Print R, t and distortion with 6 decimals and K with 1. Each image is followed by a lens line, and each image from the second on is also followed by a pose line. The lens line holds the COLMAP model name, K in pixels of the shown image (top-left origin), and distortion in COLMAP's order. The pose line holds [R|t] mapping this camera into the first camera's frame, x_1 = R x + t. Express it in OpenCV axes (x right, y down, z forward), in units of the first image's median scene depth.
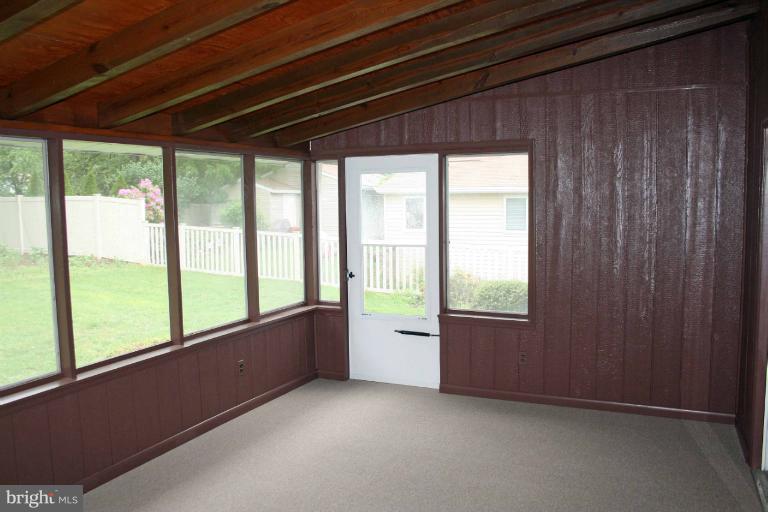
lens RADIAL K [[646.7, 0, 384.0], [0, 646.7, 256.0], [0, 0, 1]] dist [-0.134647, 0.150571]
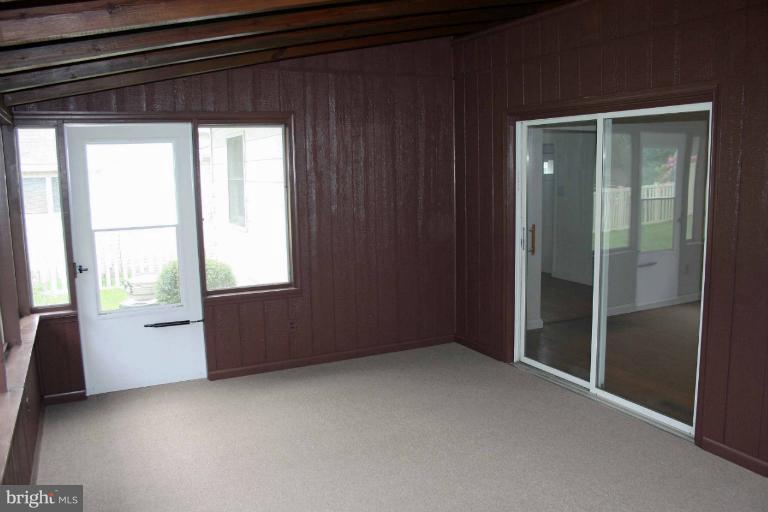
lens RADIAL K [[646.7, 0, 384.0], [0, 646.7, 256.0], [0, 0, 1]] dist [-0.134647, 0.150571]
pose [[0.619486, -0.108689, 0.777447, -0.456151], [0.082496, 0.993898, 0.073215, -0.014484], [-0.780661, 0.018781, 0.624673, 0.219998]]
